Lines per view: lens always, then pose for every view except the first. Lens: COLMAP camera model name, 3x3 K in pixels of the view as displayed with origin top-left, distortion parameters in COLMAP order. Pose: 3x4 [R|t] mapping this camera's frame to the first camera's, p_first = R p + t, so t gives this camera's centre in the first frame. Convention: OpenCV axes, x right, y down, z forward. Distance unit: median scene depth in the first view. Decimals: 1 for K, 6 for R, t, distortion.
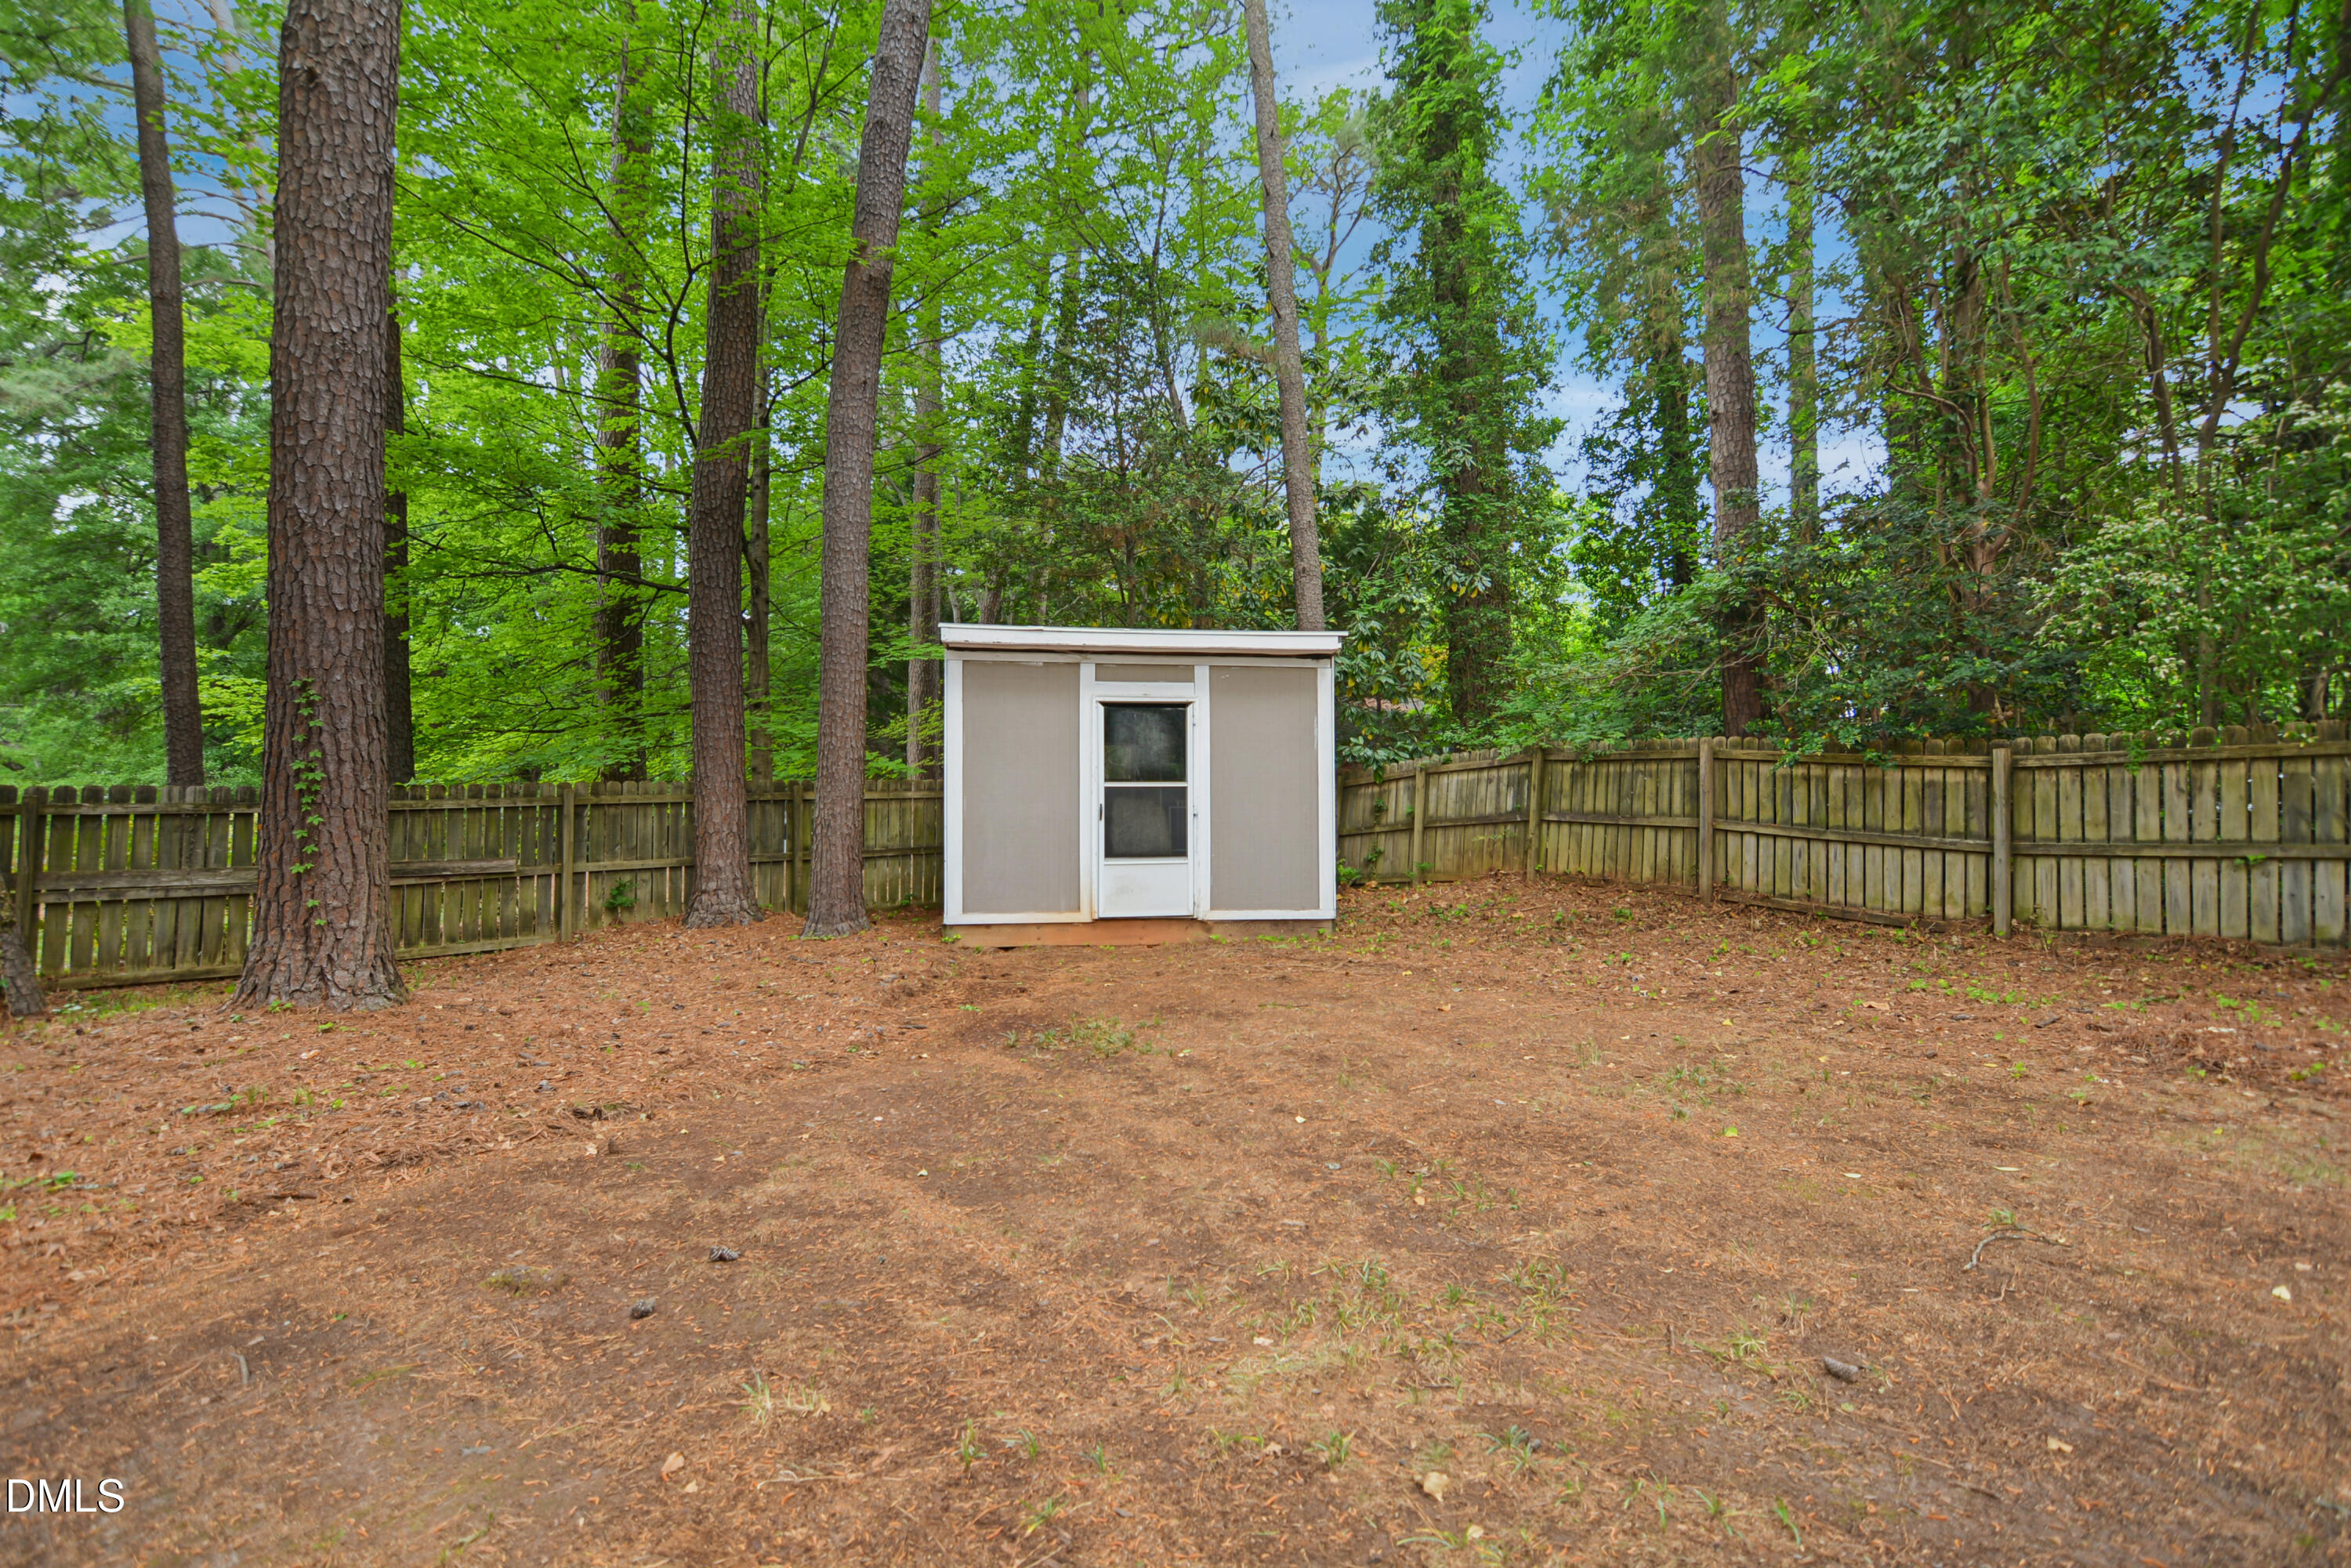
lens RADIAL K [[1199.4, 0, 1185.2], [0, 1199.4, 793.5], [0, 0, 1]] dist [-0.002102, 0.002395]
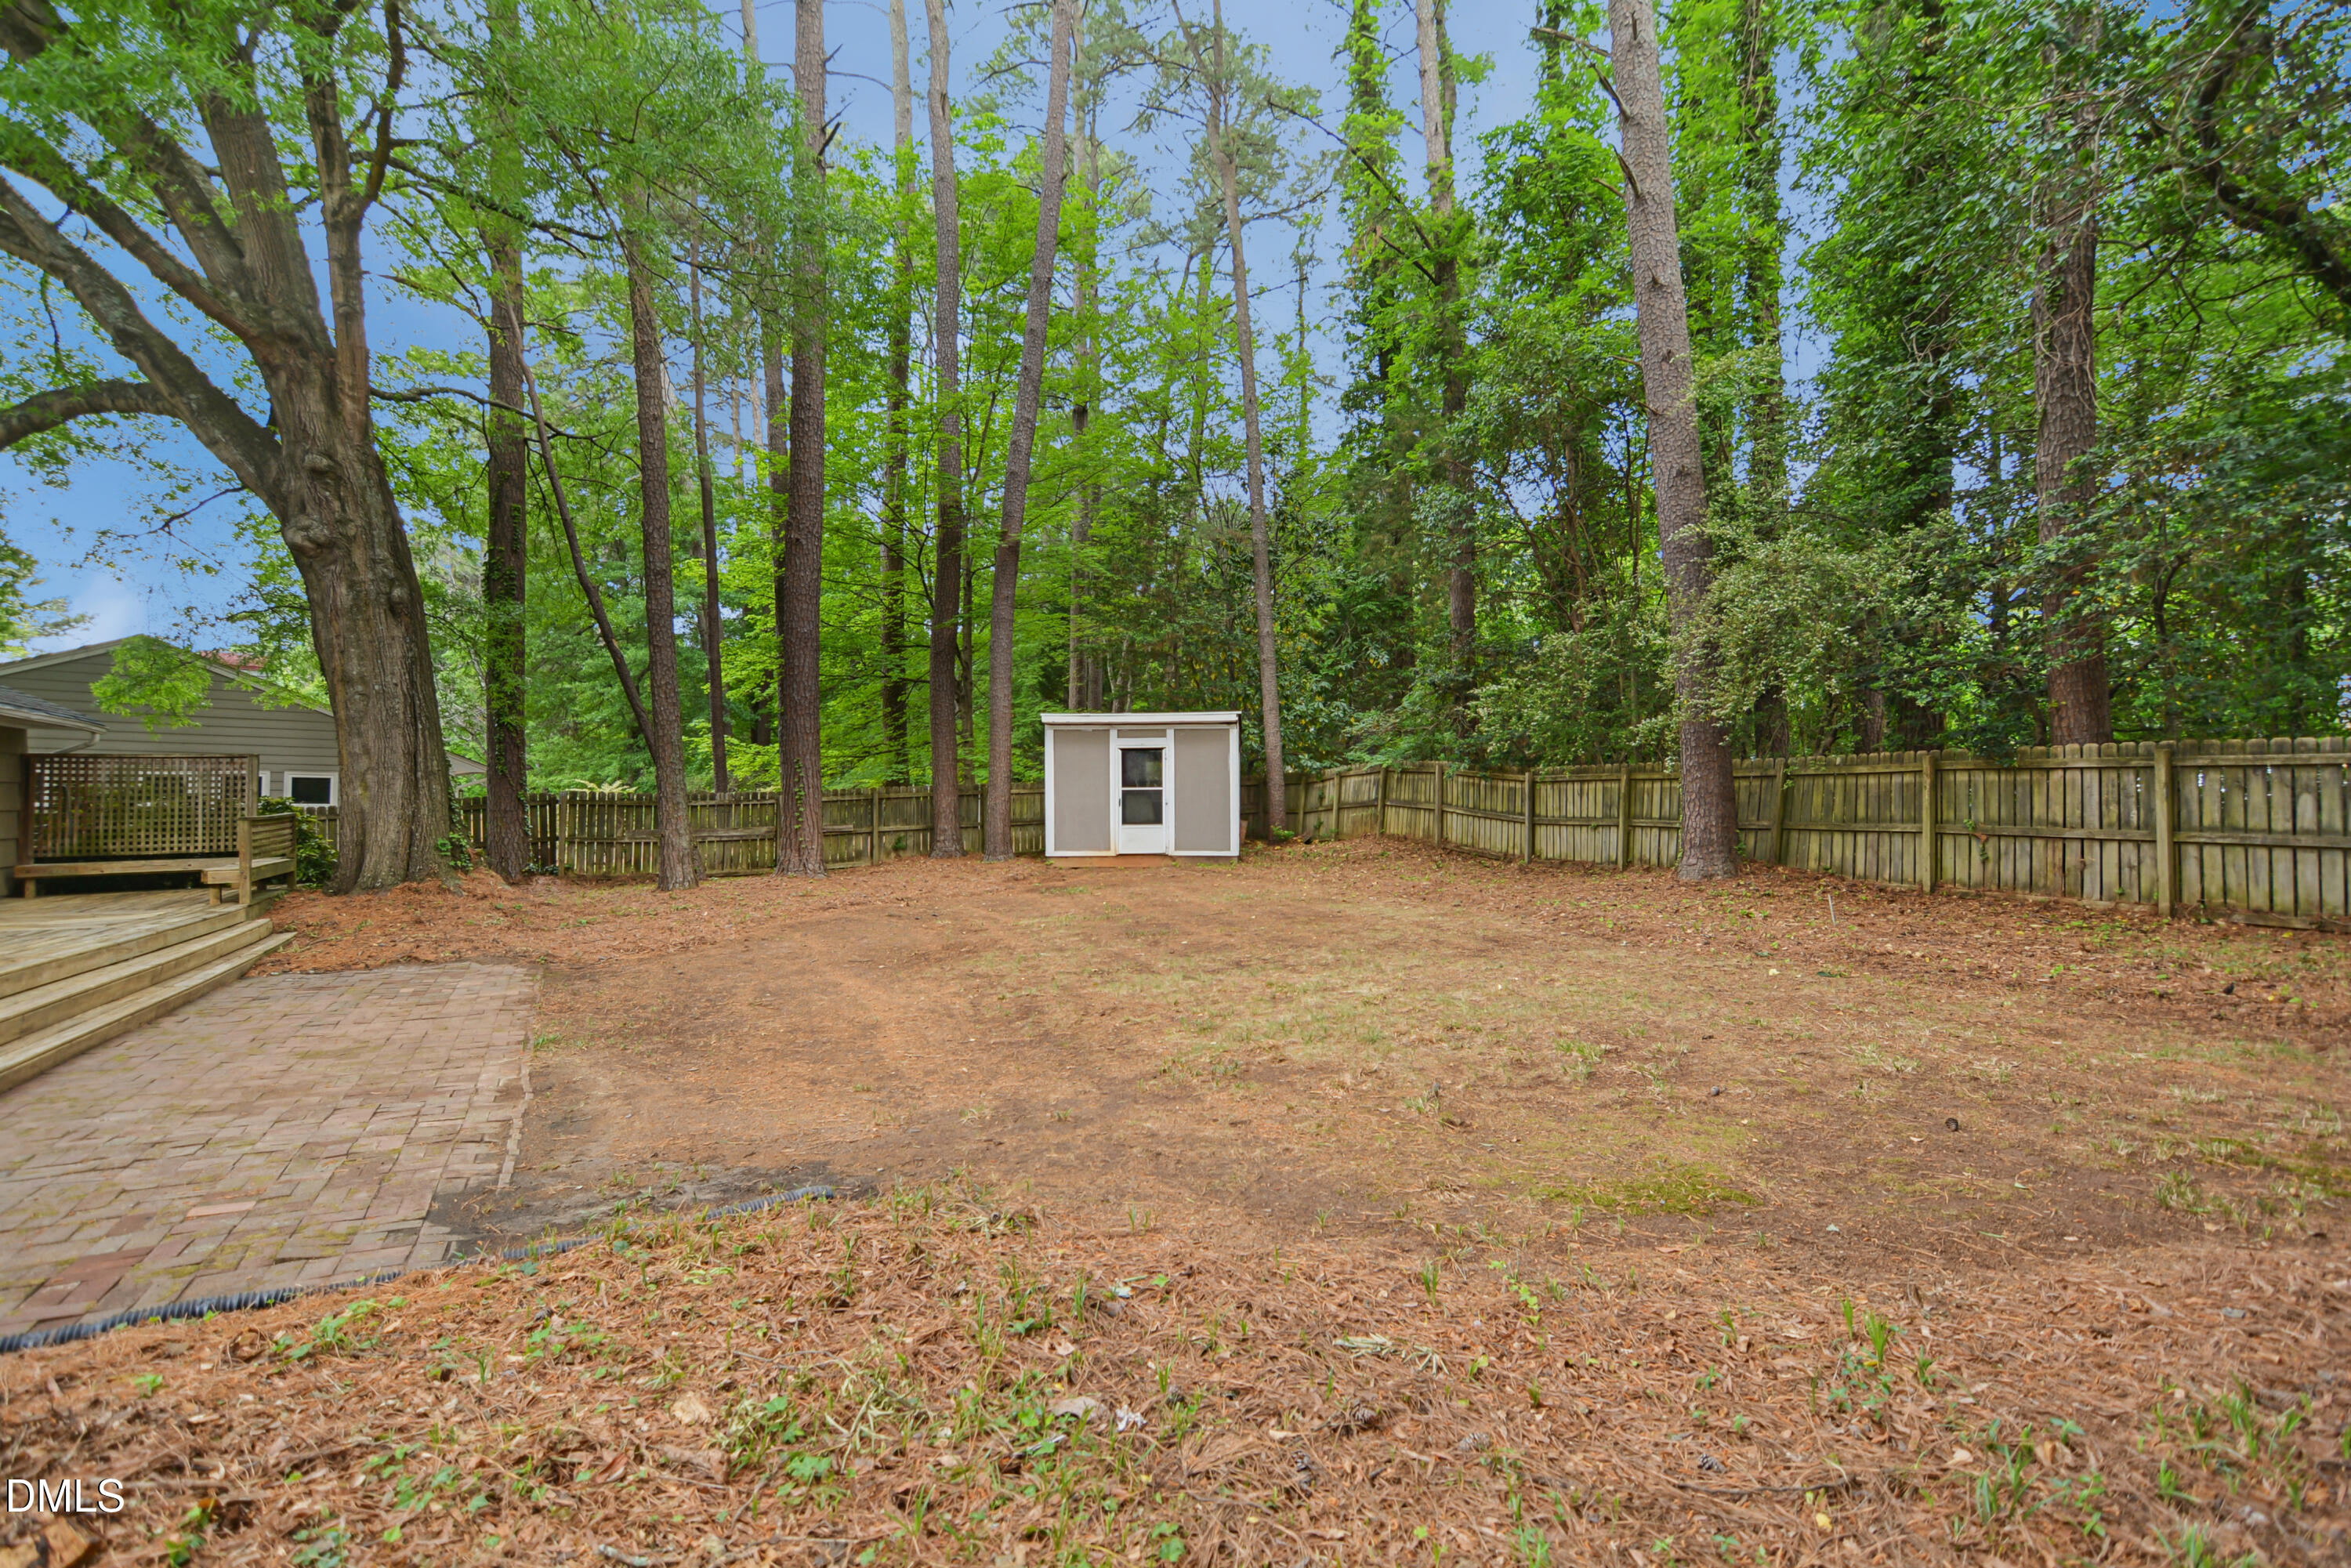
lens RADIAL K [[1199.4, 0, 1180.9], [0, 1199.4, 779.2], [0, 0, 1]] dist [-0.002102, 0.002395]
pose [[0.981294, -0.004980, -0.192451, 0.424300], [0.007402, 0.999902, 0.011866, -0.047367], [0.192373, -0.013069, 0.981235, -0.983879]]
